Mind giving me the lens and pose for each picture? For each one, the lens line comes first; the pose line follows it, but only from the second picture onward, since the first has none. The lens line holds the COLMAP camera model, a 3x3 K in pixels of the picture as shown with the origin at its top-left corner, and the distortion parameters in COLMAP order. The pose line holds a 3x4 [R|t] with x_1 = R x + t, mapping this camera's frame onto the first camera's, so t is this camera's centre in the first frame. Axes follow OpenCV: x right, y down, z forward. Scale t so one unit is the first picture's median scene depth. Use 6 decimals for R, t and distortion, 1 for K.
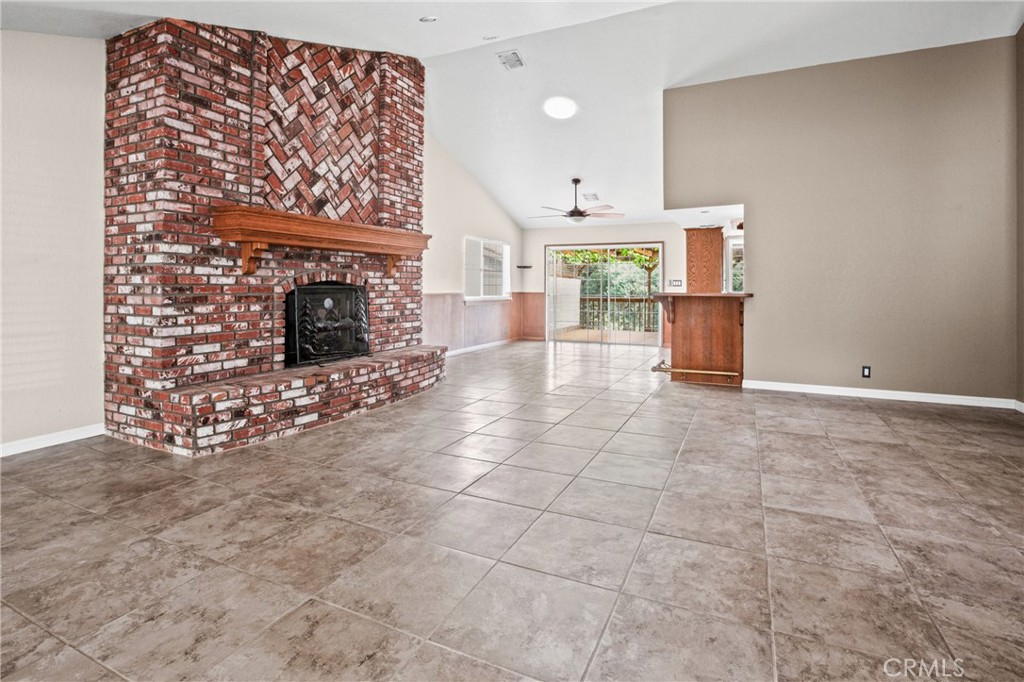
lens RADIAL K [[510.3, 0, 510.2], [0, 510.3, 337.7], [0, 0, 1]] dist [-0.014954, 0.004830]
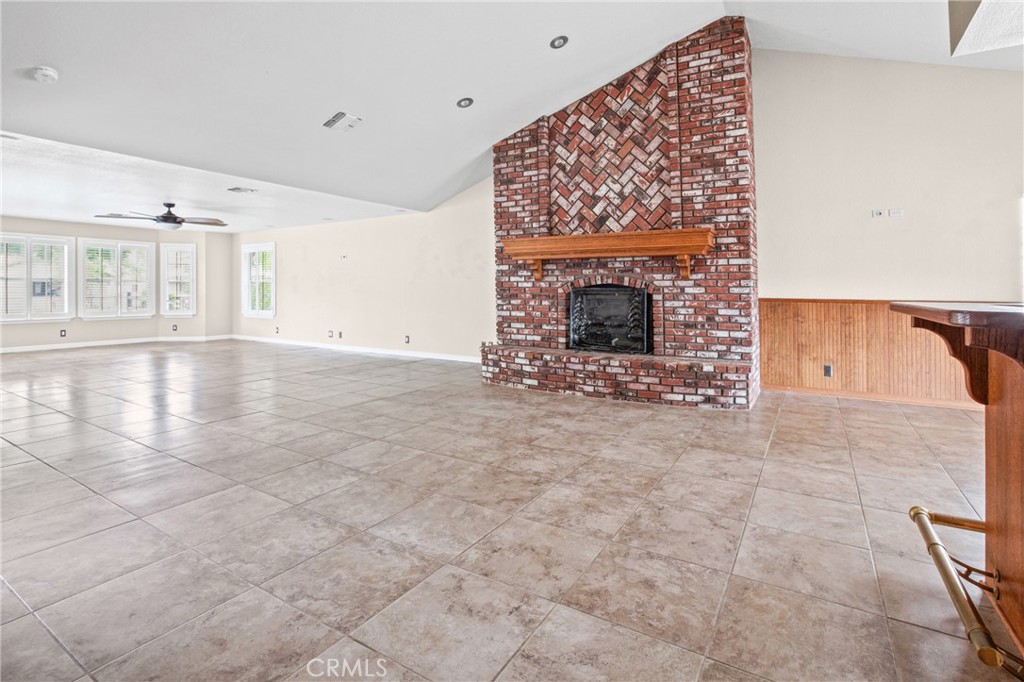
lens RADIAL K [[481.6, 0, 514.7], [0, 481.6, 340.1], [0, 0, 1]] dist [-0.020986, 0.004256]
pose [[-0.099420, 0.097742, -0.990233, 0.820023], [-0.104384, 0.988649, 0.108066, -0.084924], [0.989555, 0.114108, -0.088089, 0.945248]]
